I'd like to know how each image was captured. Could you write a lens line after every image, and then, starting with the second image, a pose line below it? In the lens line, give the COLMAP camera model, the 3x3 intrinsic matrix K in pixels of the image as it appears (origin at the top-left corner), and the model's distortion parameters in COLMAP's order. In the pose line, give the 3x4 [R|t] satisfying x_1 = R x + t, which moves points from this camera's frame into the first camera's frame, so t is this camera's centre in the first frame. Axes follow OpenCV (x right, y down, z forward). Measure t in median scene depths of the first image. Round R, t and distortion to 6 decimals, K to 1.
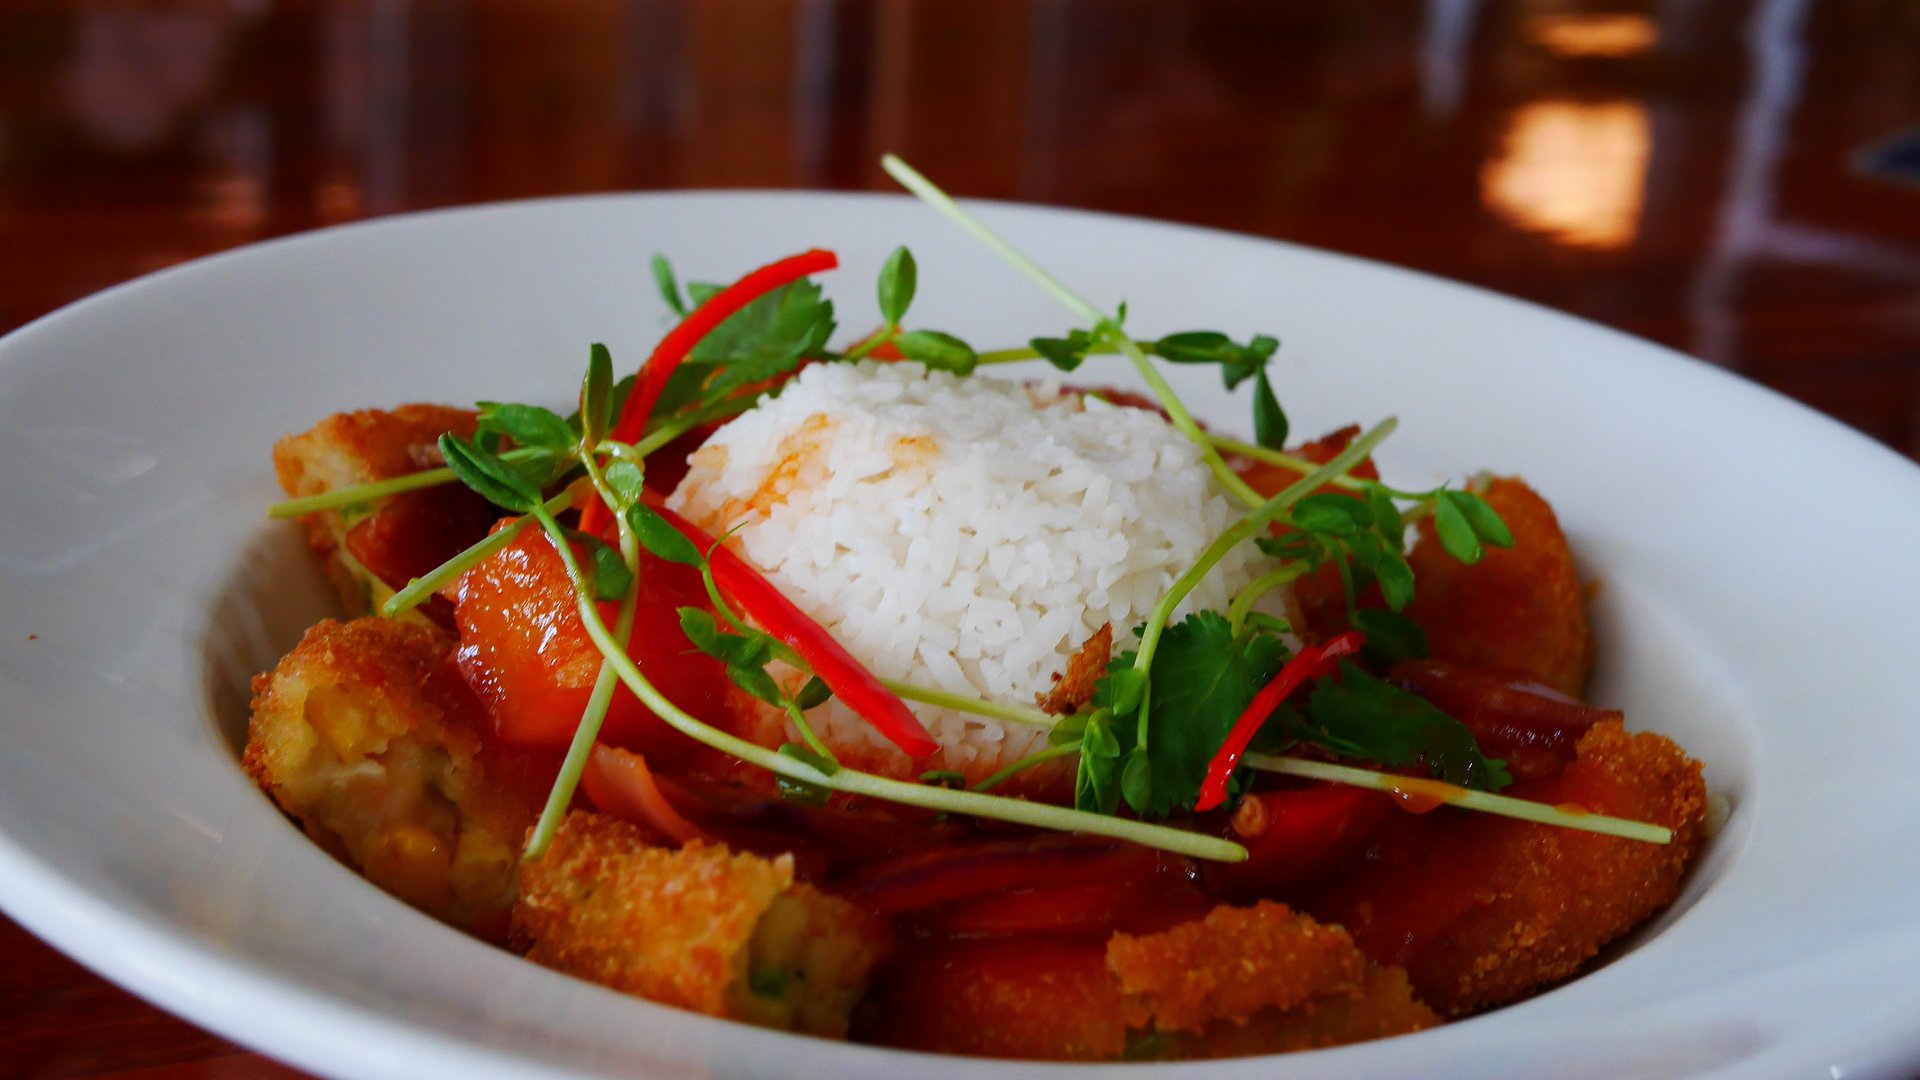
lens RADIAL K [[3094.5, 0, 955.3], [0, 3094.5, 534.3], [0, 0, 1]] dist [-0.012838, 0.000000]
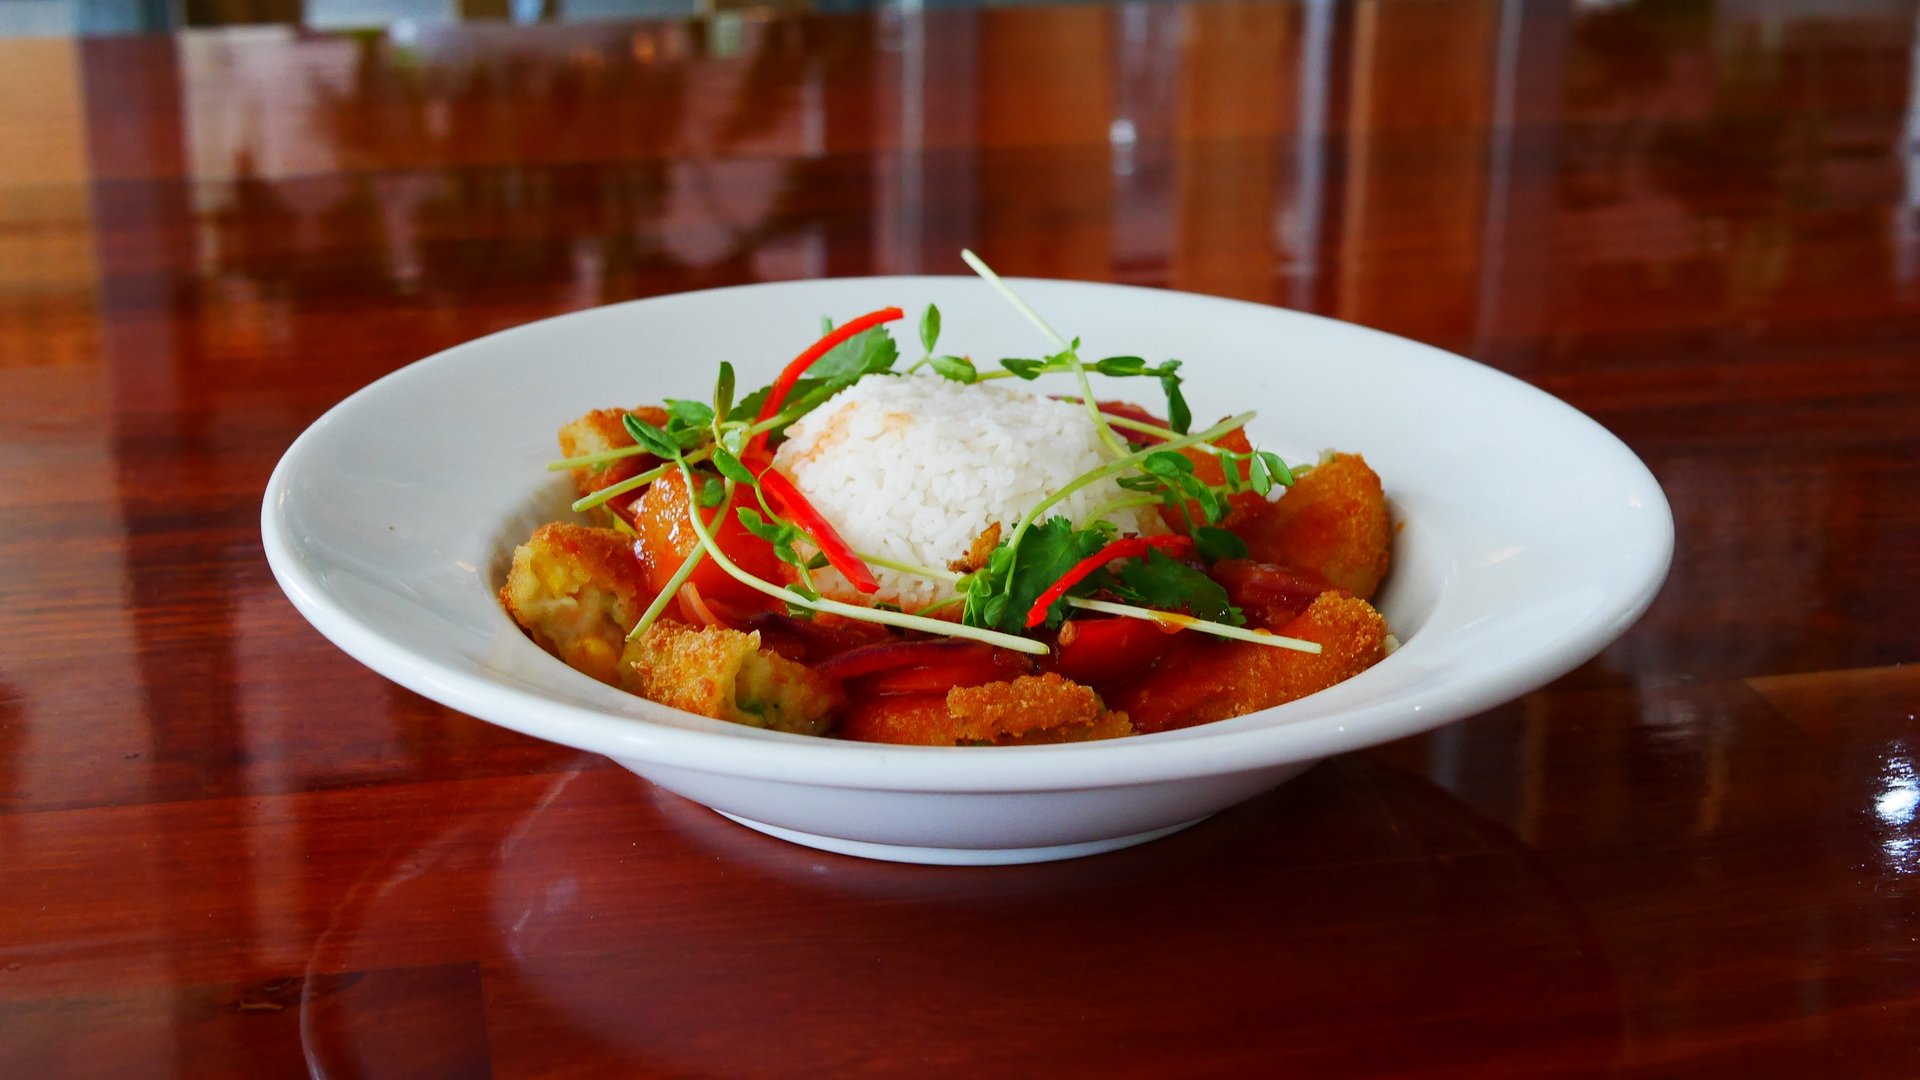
lens RADIAL K [[3094.5, 0, 915.9], [0, 3094.5, 540.7], [0, 0, 1]] dist [-0.012838, 0.000000]
pose [[0.974827, 0.003527, -0.222935, 0.376515], [-0.012409, 0.999183, -0.038455, 0.103248], [0.222617, 0.040253, 0.974075, -0.629068]]
